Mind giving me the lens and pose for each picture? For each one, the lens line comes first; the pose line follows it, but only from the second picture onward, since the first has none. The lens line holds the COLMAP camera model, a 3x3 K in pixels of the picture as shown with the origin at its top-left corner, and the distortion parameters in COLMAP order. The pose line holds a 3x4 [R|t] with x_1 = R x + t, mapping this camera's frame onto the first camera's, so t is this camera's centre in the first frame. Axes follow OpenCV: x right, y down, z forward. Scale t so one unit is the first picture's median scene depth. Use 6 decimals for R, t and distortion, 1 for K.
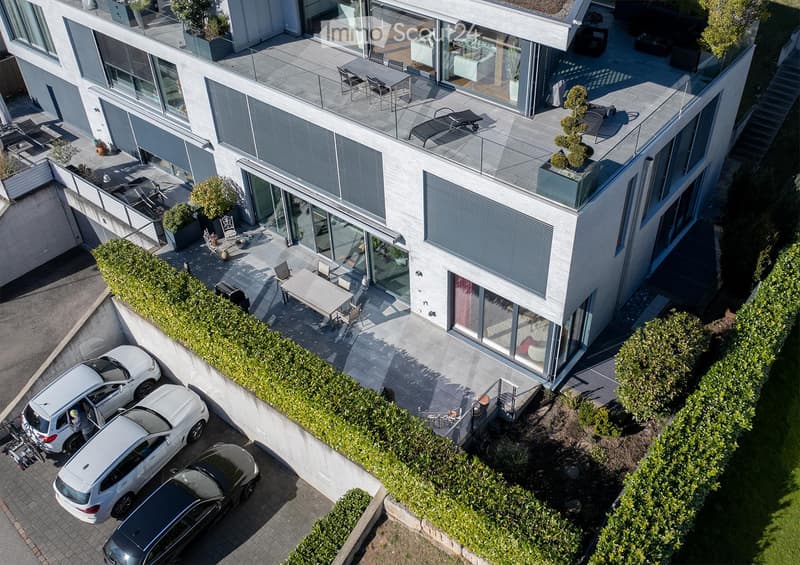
lens RADIAL K [[773.6, 0, 401.5], [0, 773.6, 255.8], [0, 0, 1]] dist [-0.038383, -0.003476]
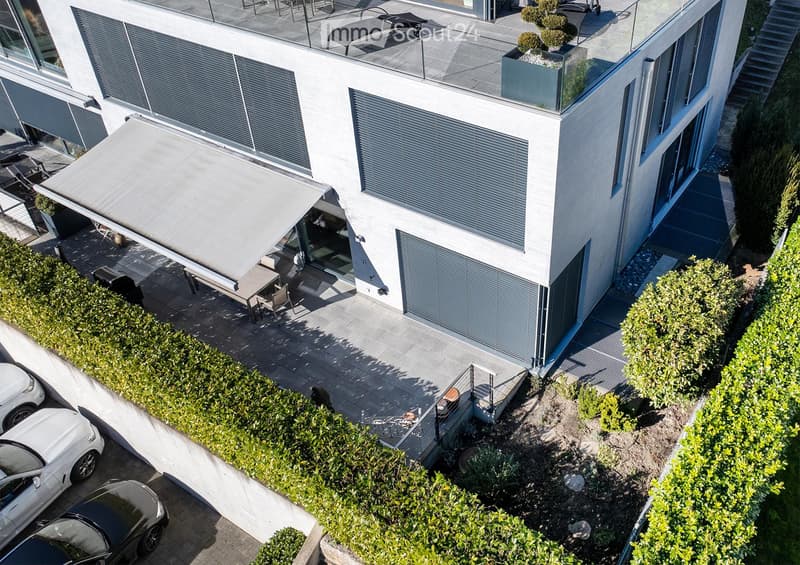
lens RADIAL K [[730.3, 0, 451.1], [0, 730.3, 283.1], [0, 0, 1]] dist [-0.047608, 0.013448]
pose [[0.995283, -0.062312, 0.074359, 0.059076], [0.062203, 0.998056, 0.003789, 0.073733], [-0.074451, 0.000854, 0.997224, 0.290357]]
